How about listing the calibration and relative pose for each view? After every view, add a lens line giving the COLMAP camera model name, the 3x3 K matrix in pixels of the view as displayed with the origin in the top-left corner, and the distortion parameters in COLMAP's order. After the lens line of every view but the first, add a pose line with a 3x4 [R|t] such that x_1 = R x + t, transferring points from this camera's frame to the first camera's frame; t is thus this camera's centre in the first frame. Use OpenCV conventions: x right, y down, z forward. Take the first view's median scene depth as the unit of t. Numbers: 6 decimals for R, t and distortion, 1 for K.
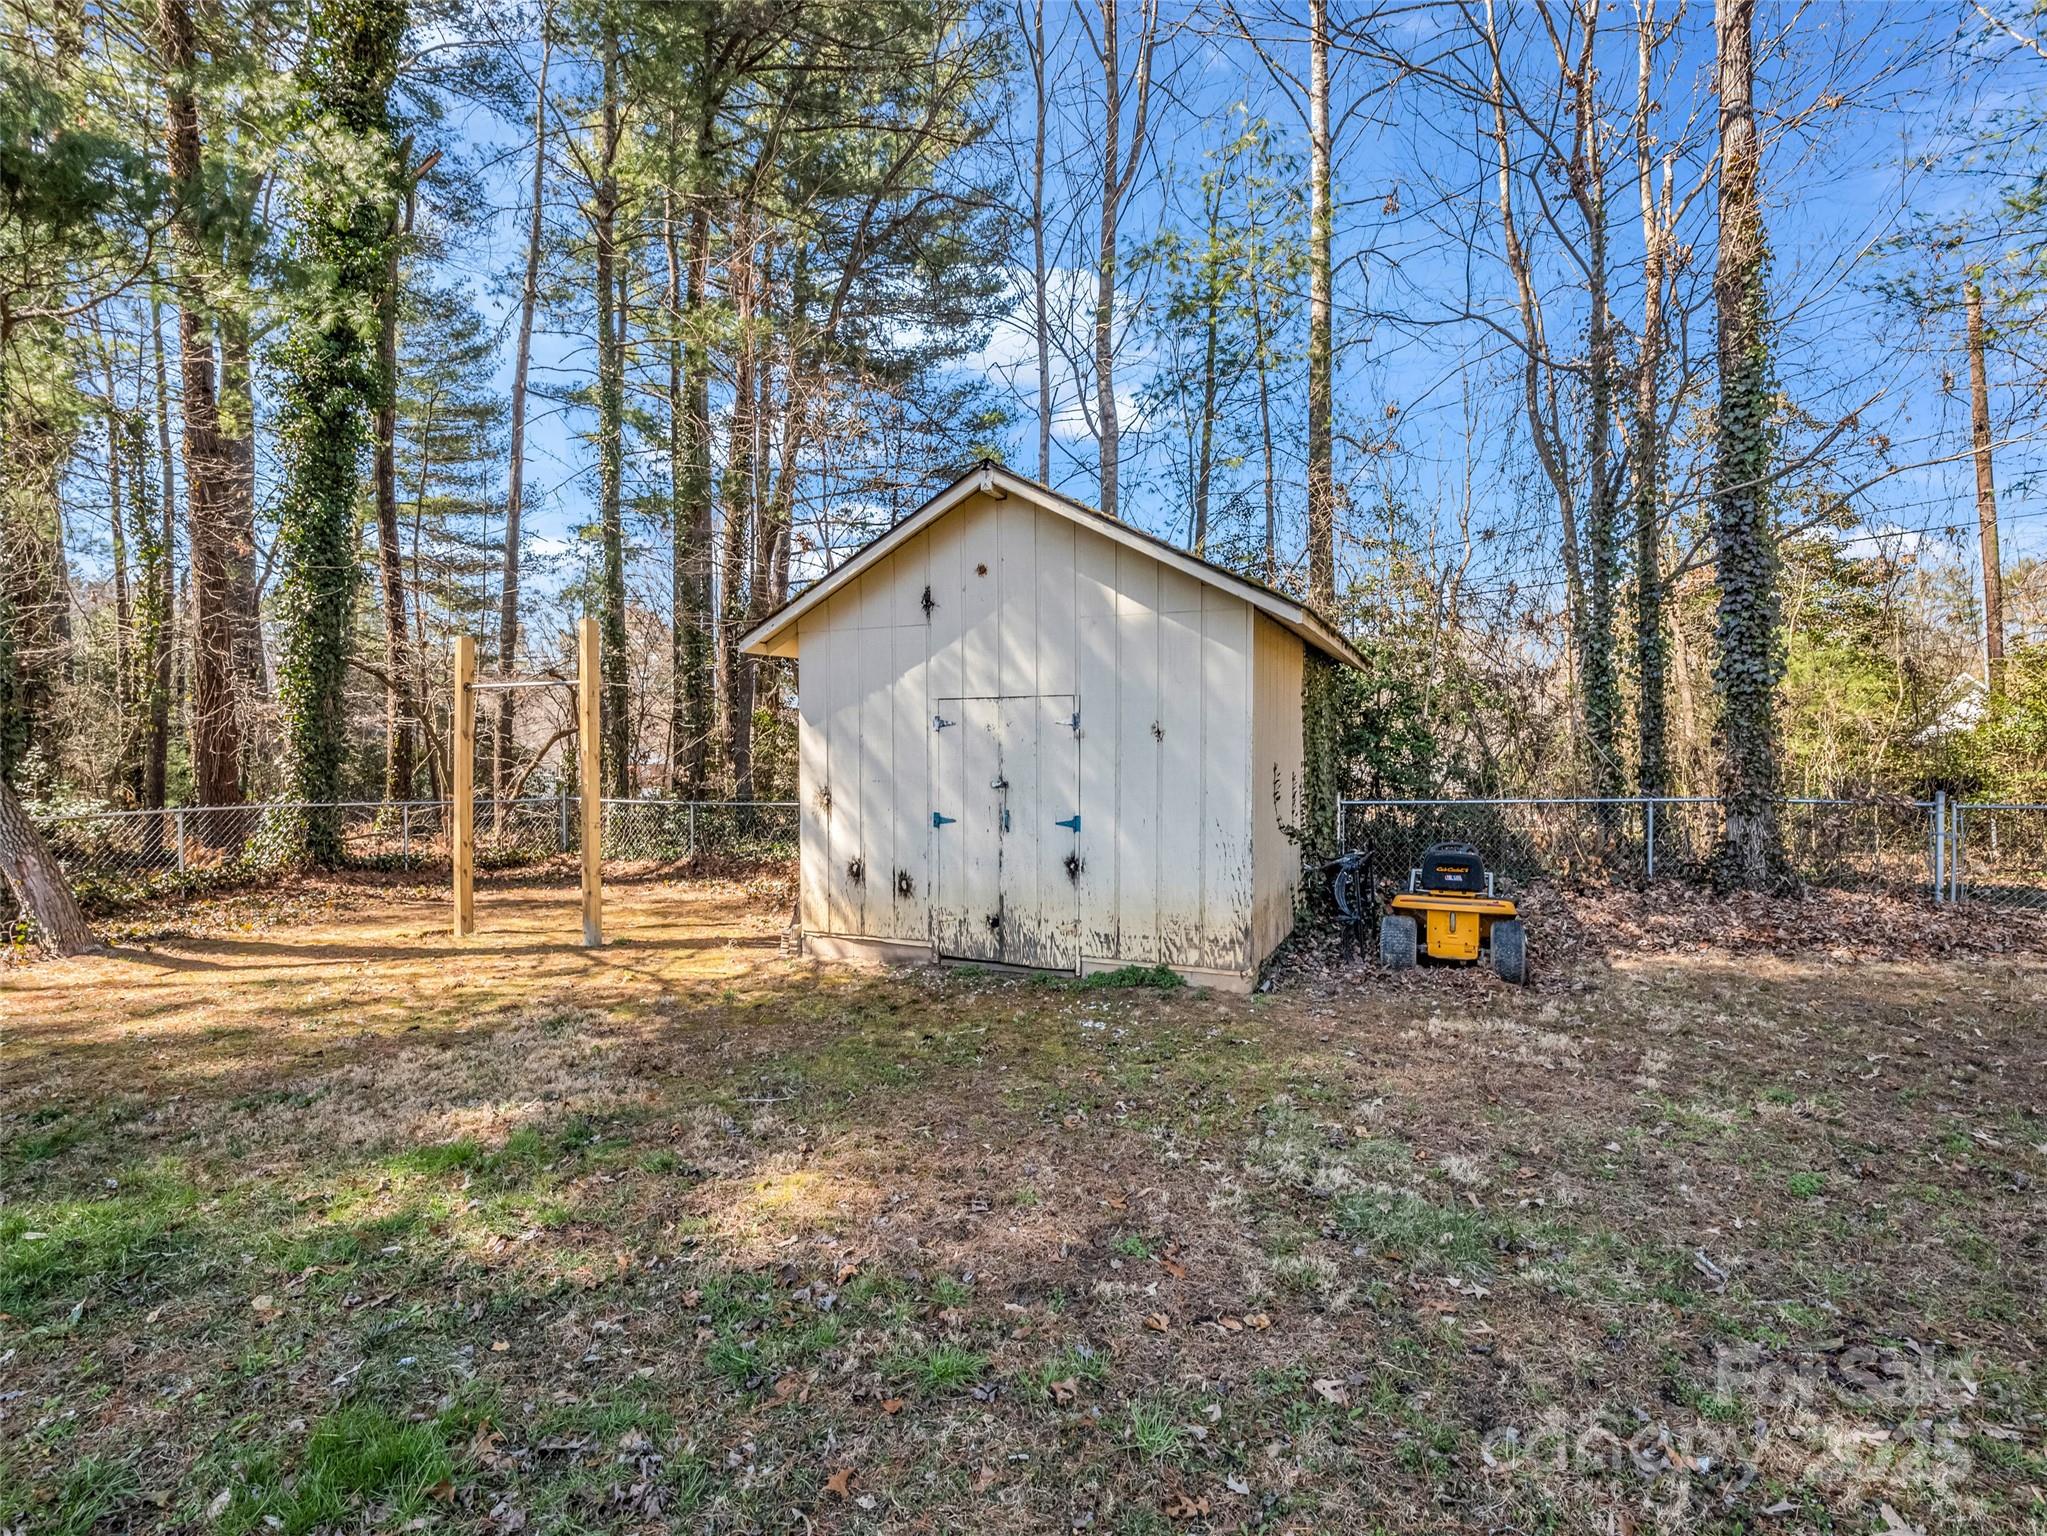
lens RADIAL K [[1008.6, 0, 1023.5], [0, 1008.6, 768.0], [0, 0, 1]] dist [-0.001344, -0.011101]
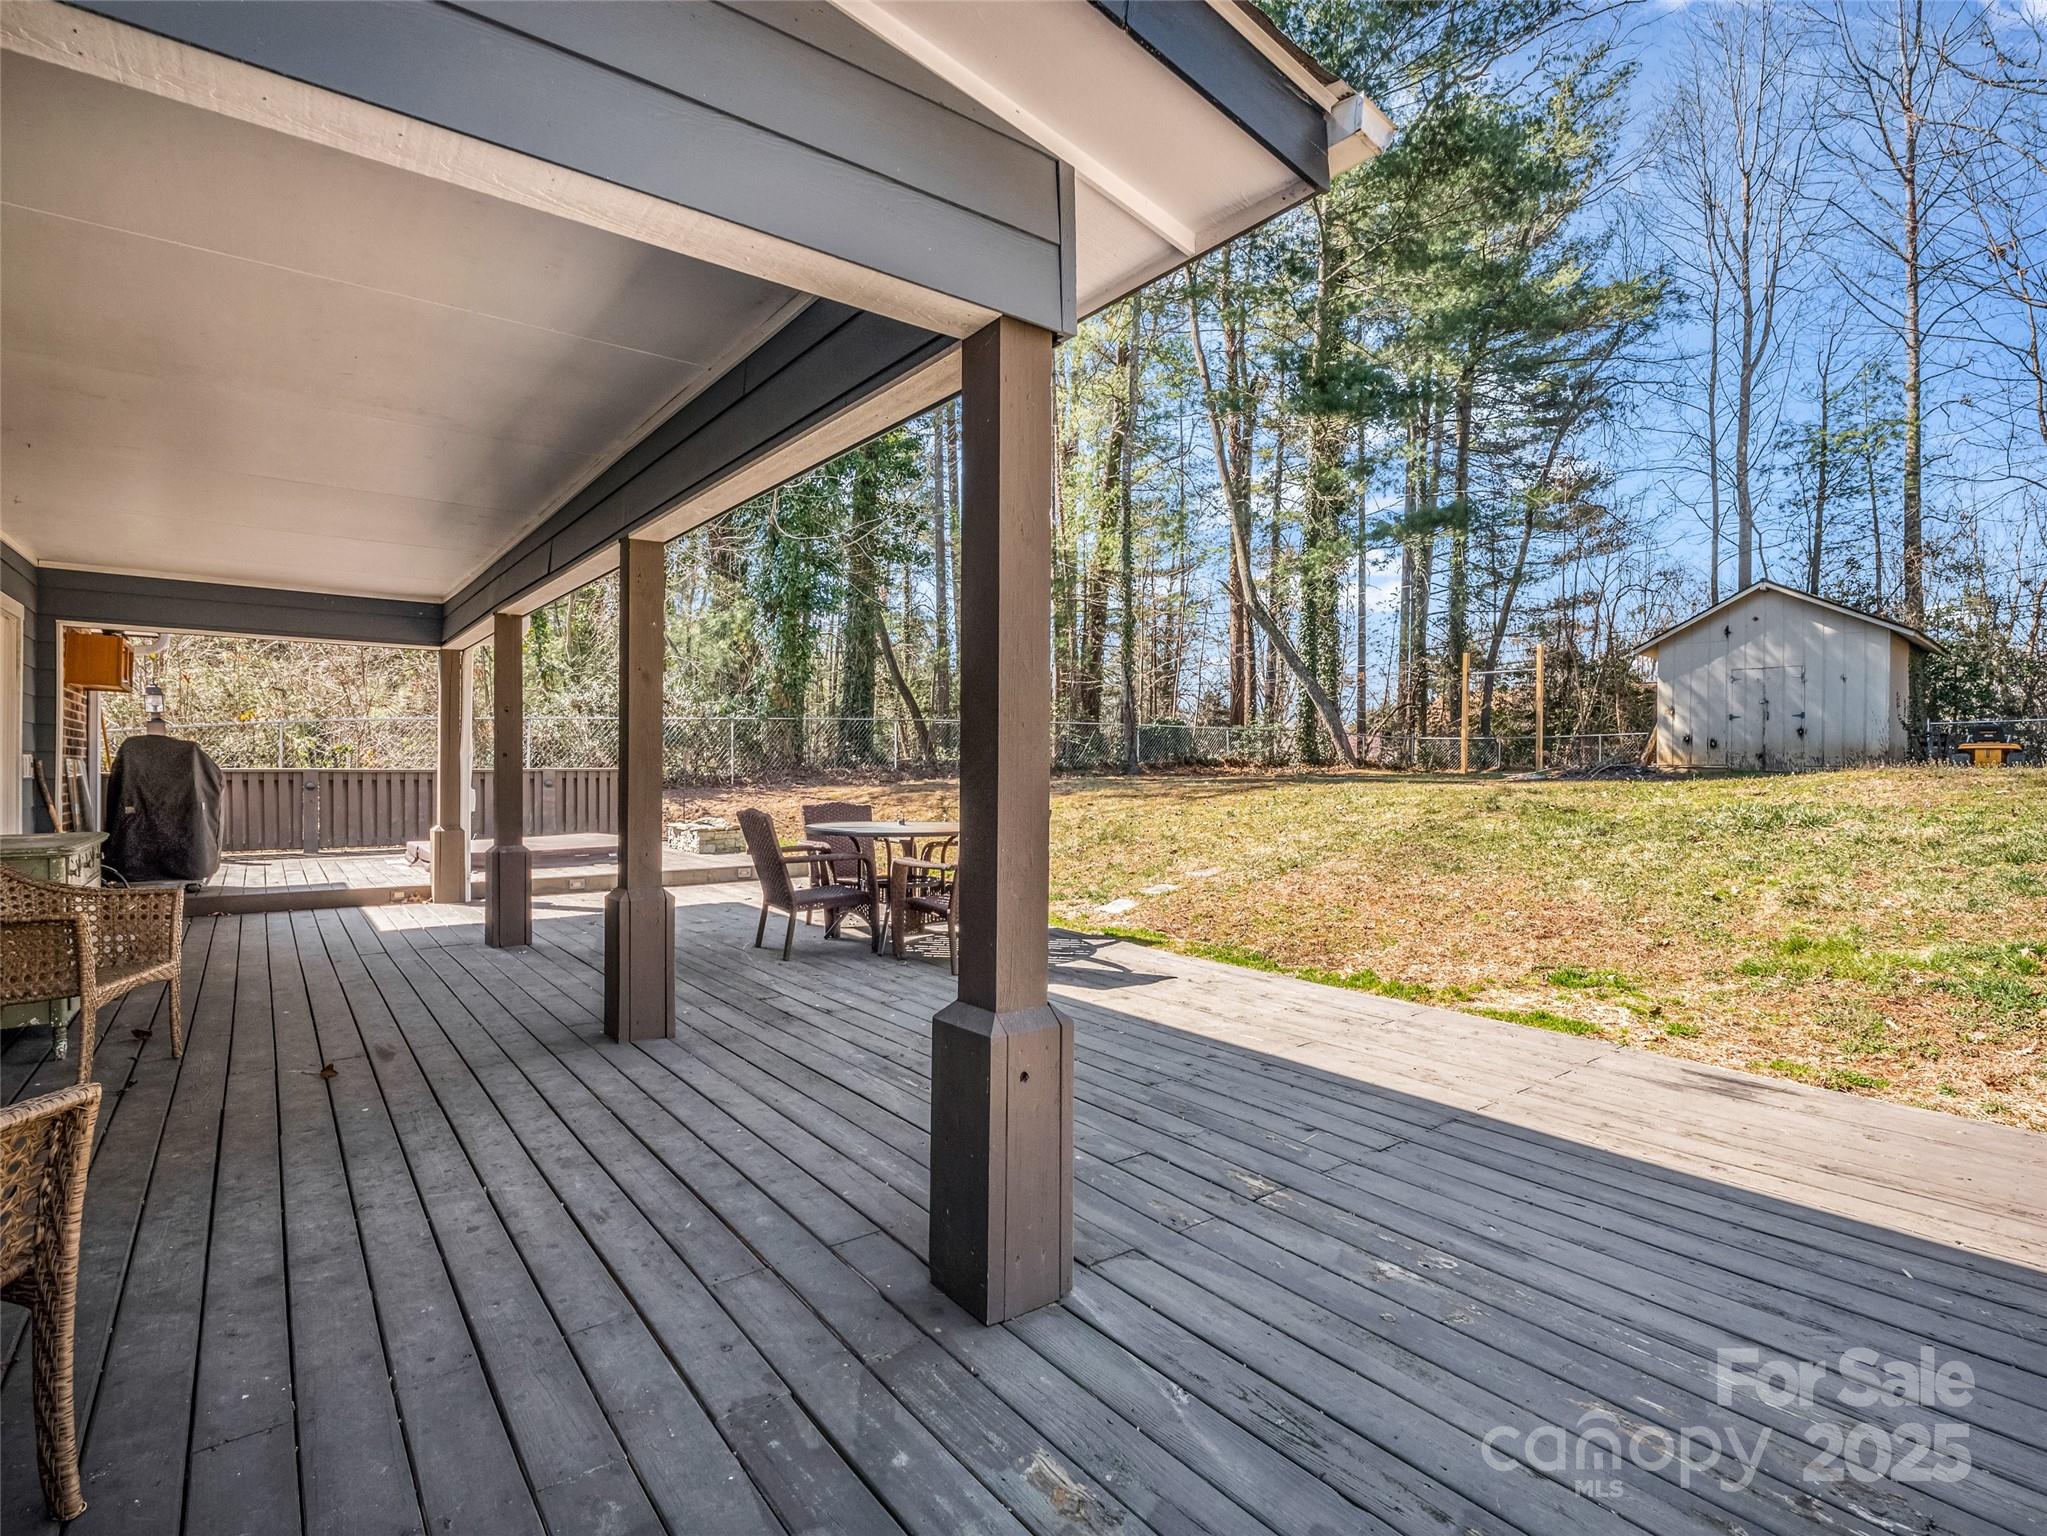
lens RADIAL K [[1008.6, 0, 1023.5], [0, 1008.6, 768.0], [0, 0, 1]] dist [-0.001344, -0.011101]
pose [[0.909609, 0.006303, -0.415419, -0.629457], [-0.017776, 0.999560, -0.023757, 0.260528], [0.415086, 0.028995, 0.909320, -1.959888]]
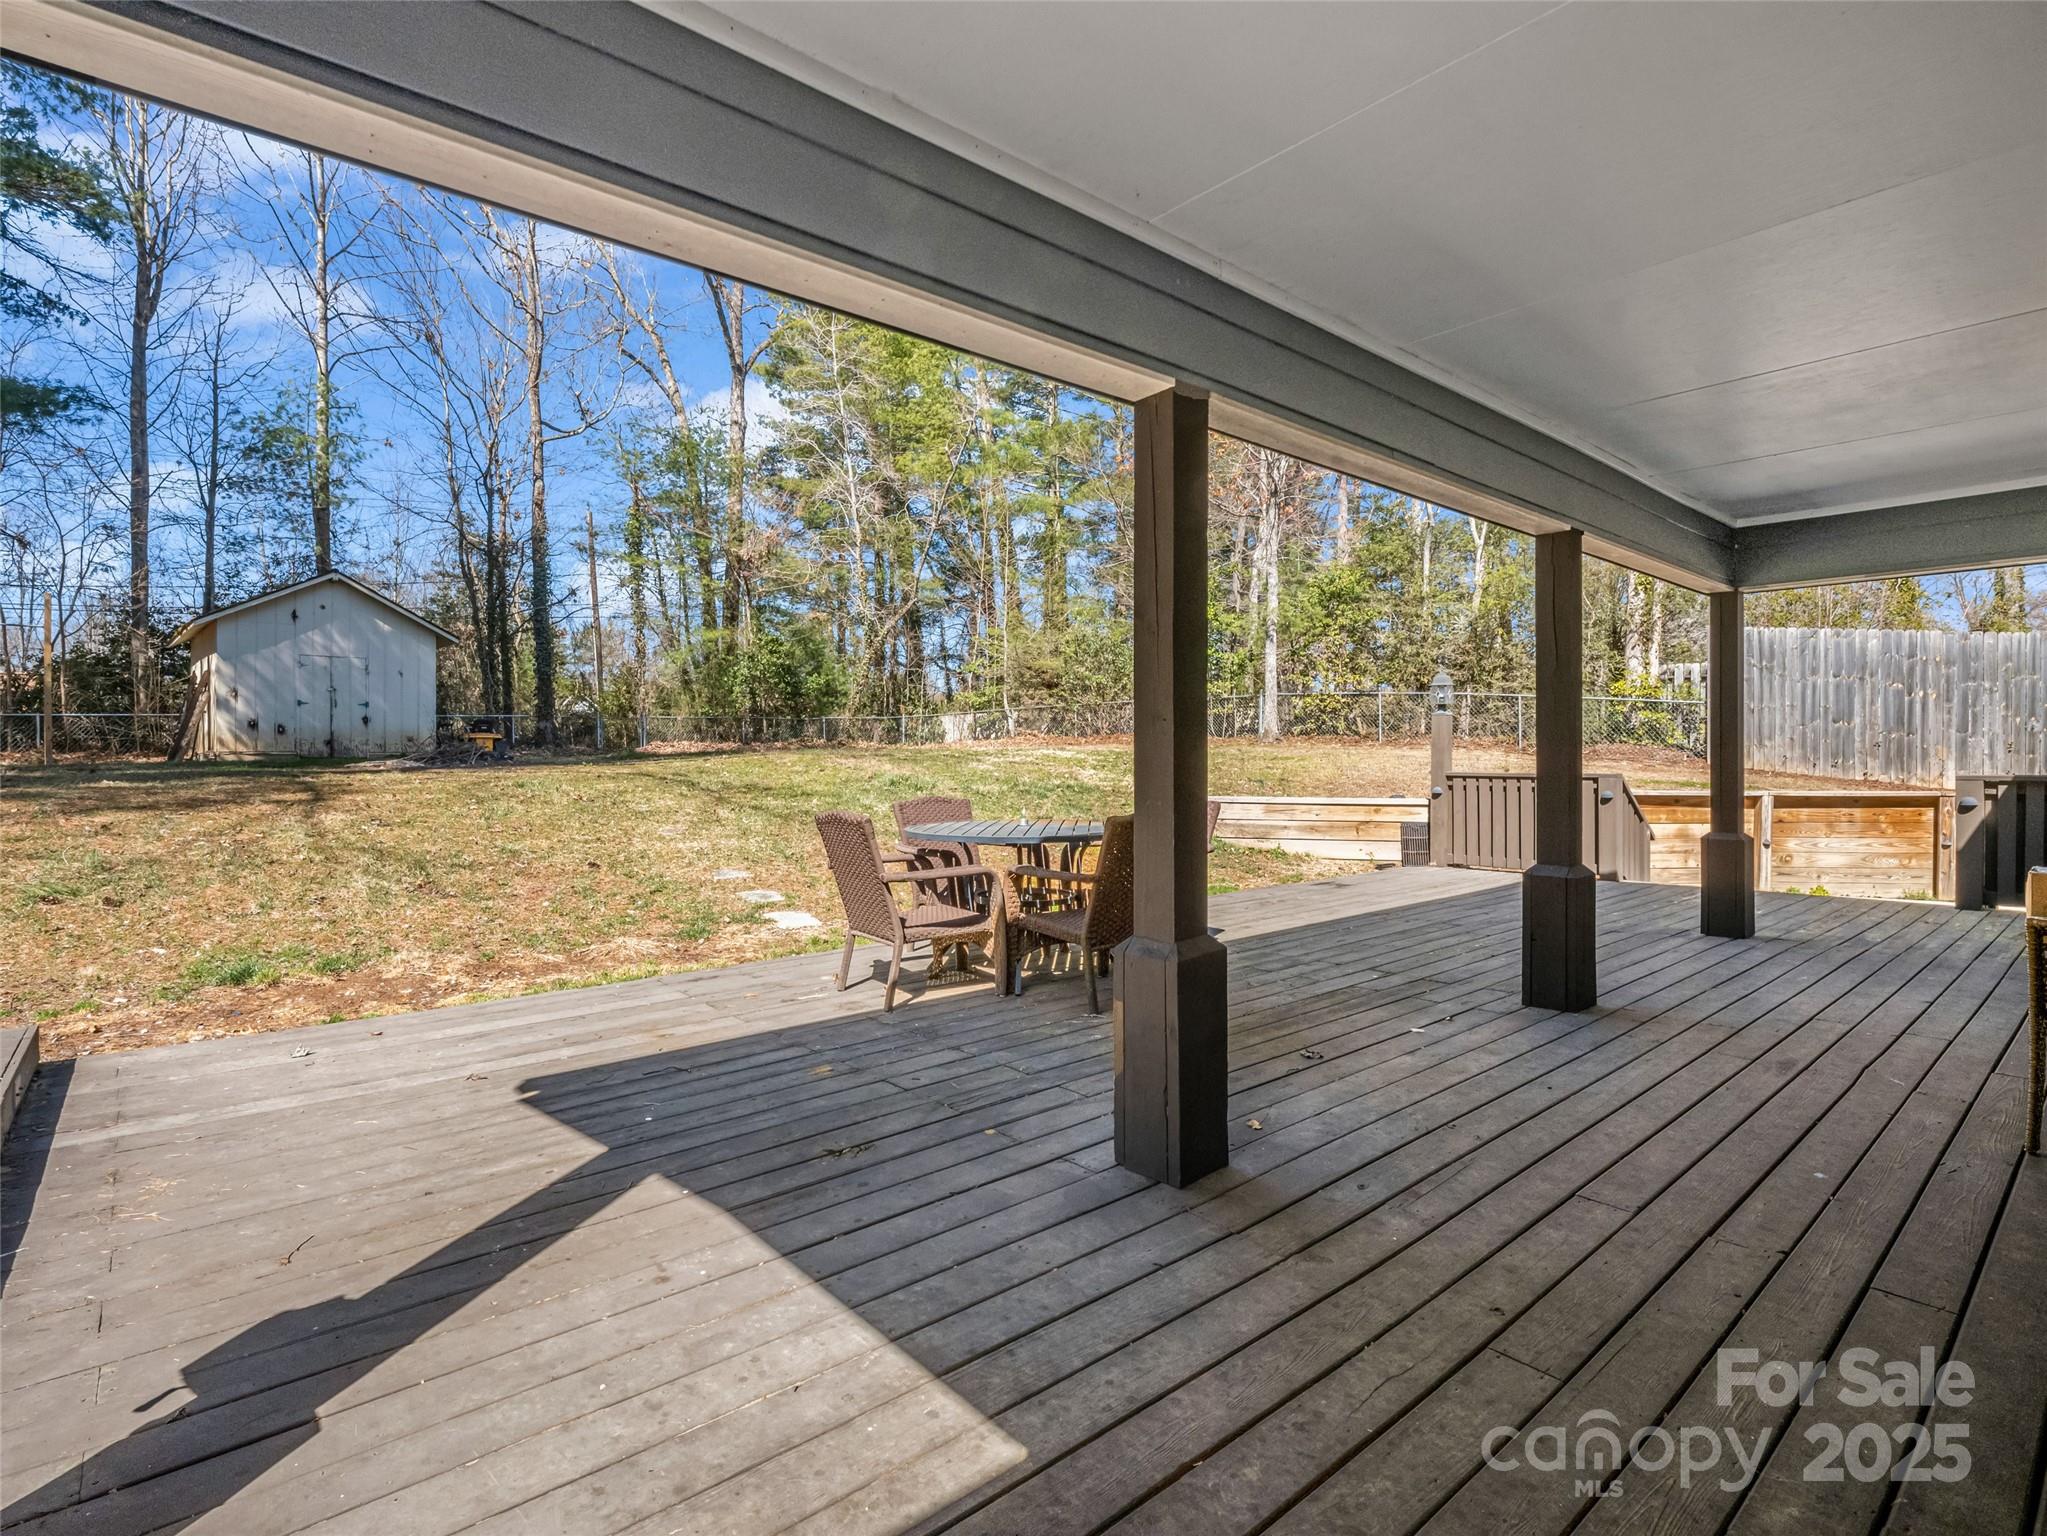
lens RADIAL K [[1004.2, 0, 1023.5], [0, 1004.2, 768.0], [0, 0, 1]] dist [-0.015461, 0.000095]
pose [[0.361018, -0.010171, 0.932503, -1.682454], [0.029674, 0.999559, -0.000586, 0.258382], [-0.932087, 0.027883, 0.361161, -1.511255]]
